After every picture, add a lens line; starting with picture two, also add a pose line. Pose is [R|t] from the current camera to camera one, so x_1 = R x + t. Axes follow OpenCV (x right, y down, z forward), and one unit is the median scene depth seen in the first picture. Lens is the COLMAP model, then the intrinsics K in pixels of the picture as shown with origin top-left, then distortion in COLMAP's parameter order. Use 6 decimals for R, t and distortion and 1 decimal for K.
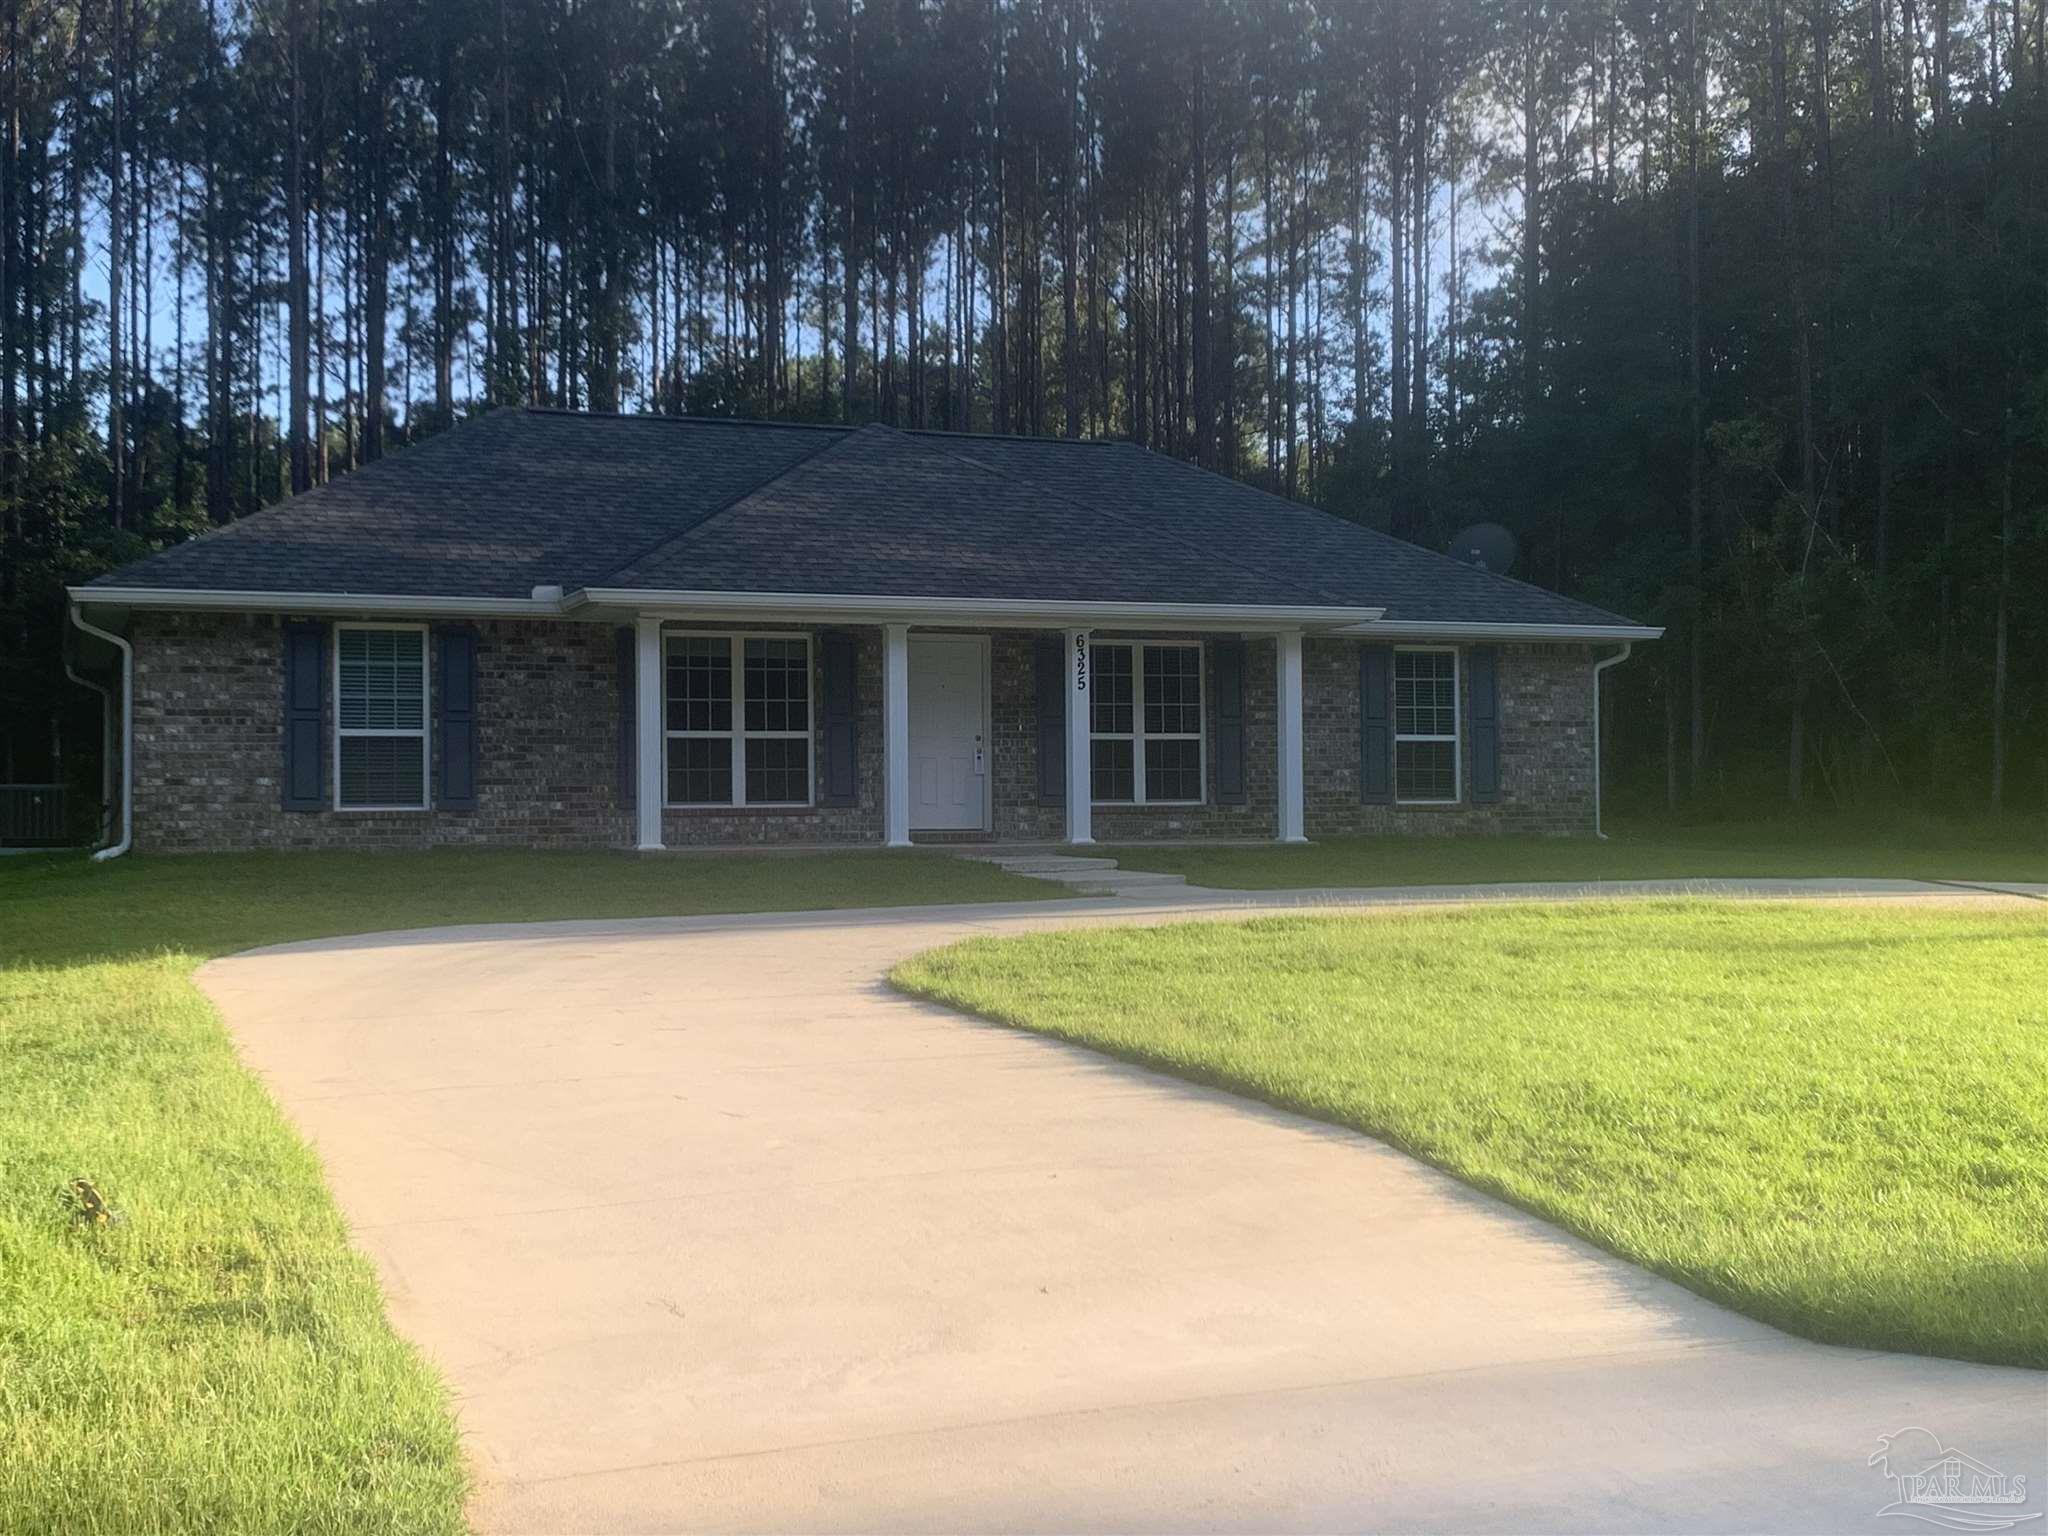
lens RADIAL K [[2434.7, 0, 1027.3], [0, 2434.7, 769.7], [0, 0, 1]] dist [0.107118, 0.000000]
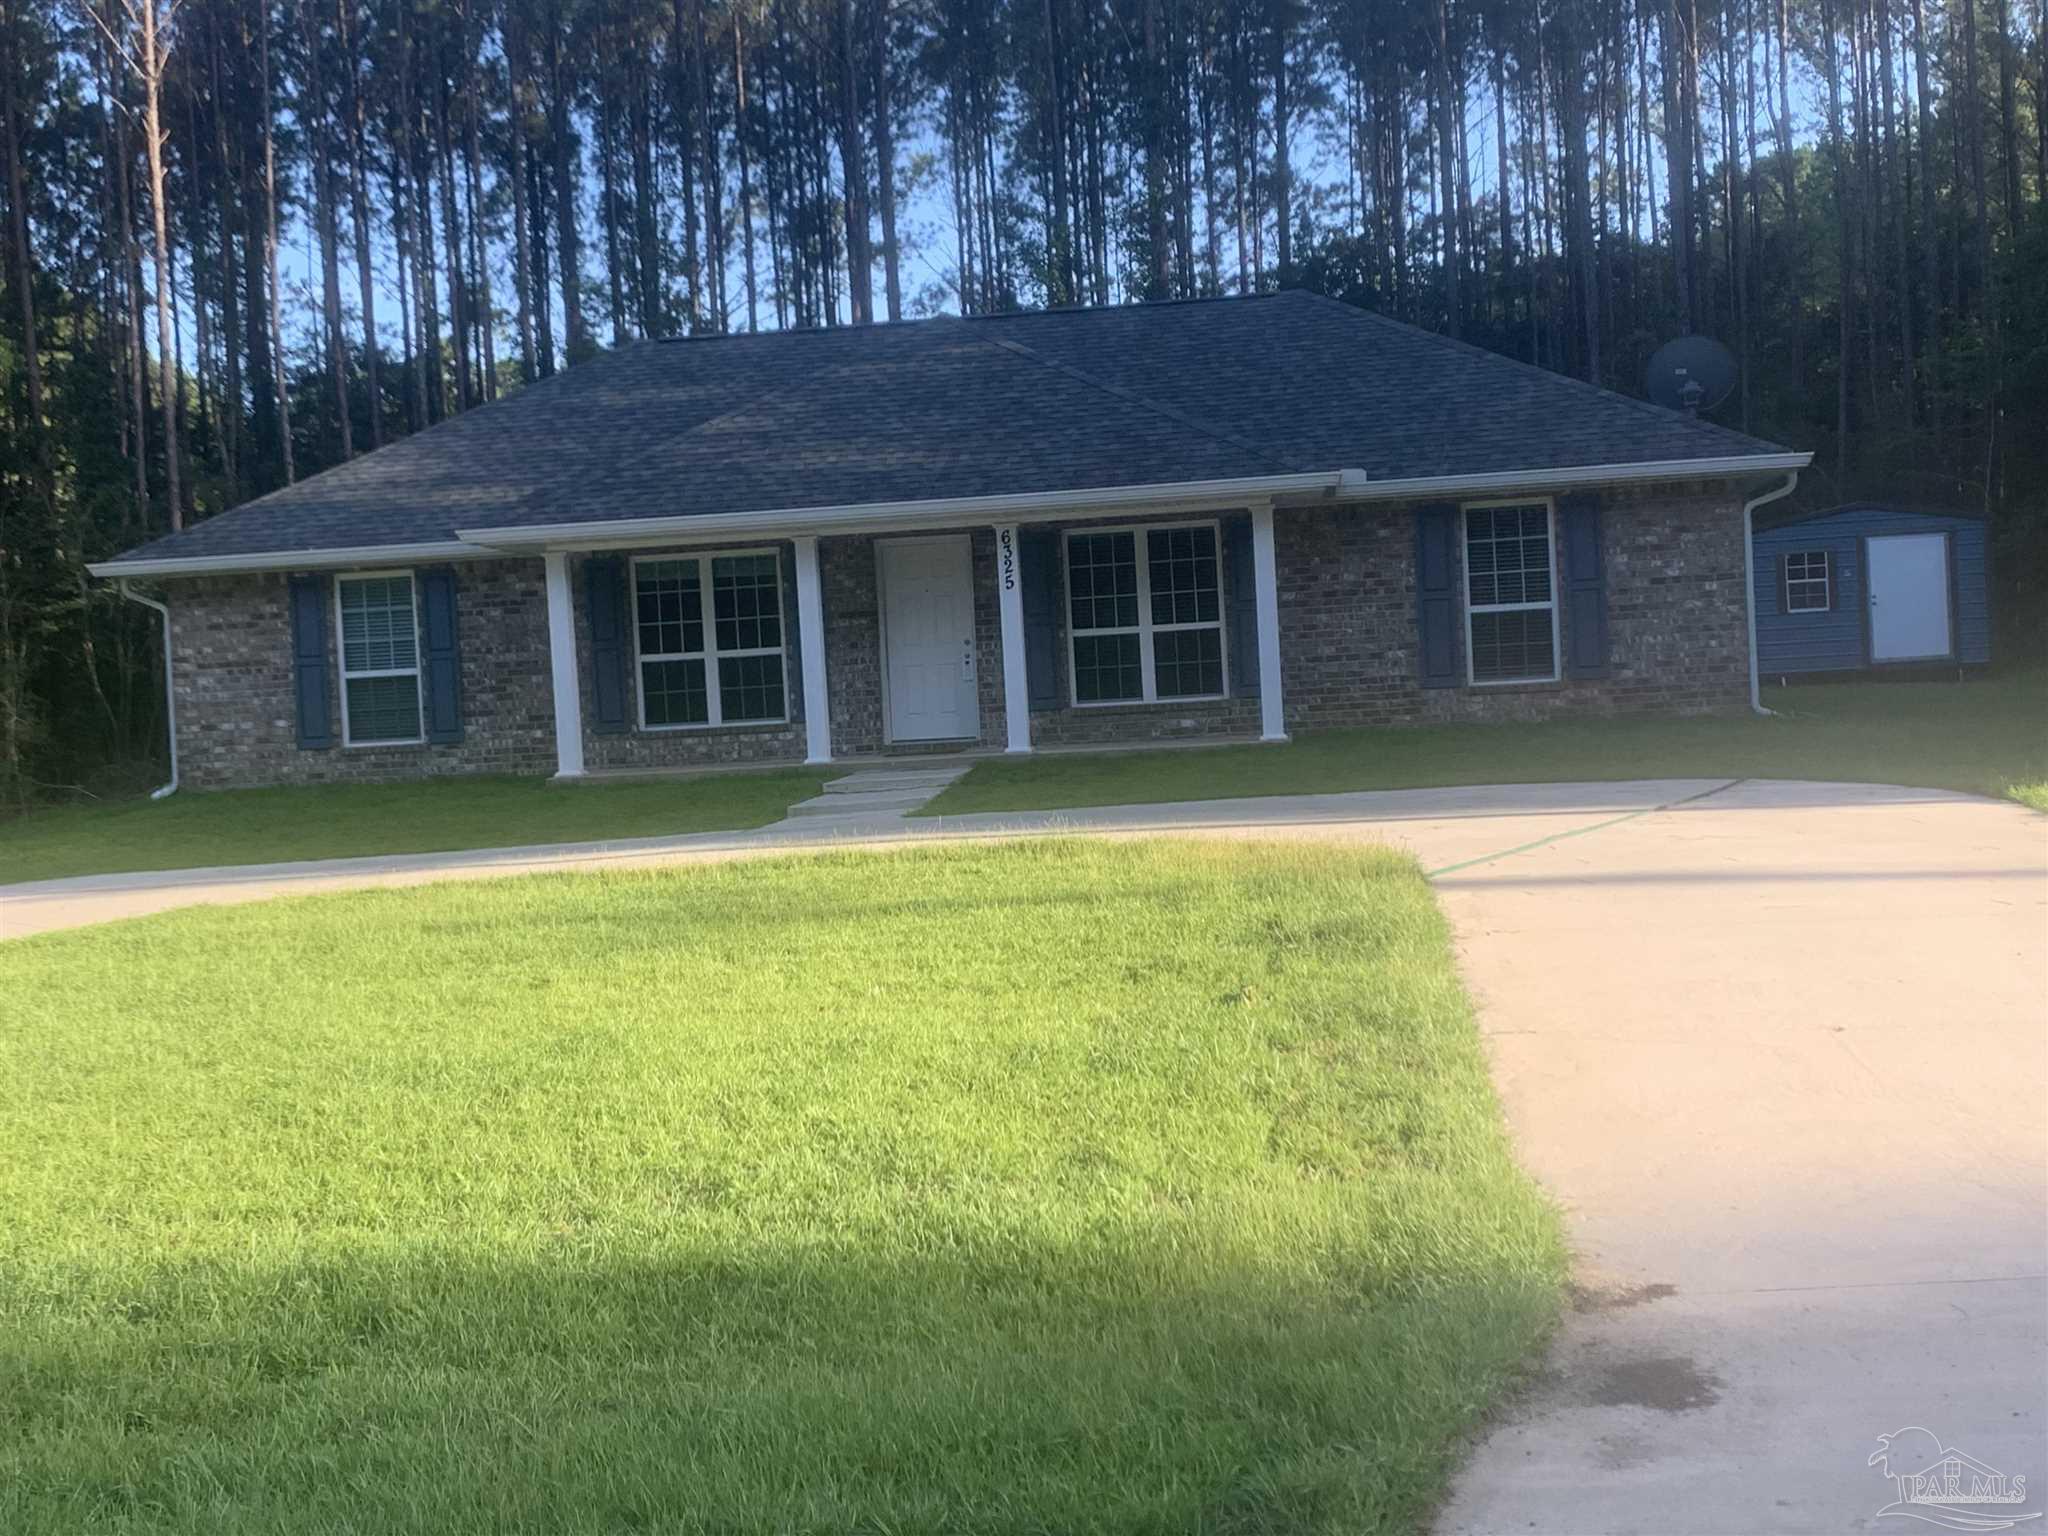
lens RADIAL K [[2434.7, 0, 1025.3], [0, 2434.7, 764.6], [0, 0, 1]] dist [0.107118, 0.000000]
pose [[0.872944, -0.030702, -0.486852, 0.504592], [0.056035, 0.997722, 0.037554, 0.000352], [0.484591, -0.060063, 0.872677, 0.186949]]
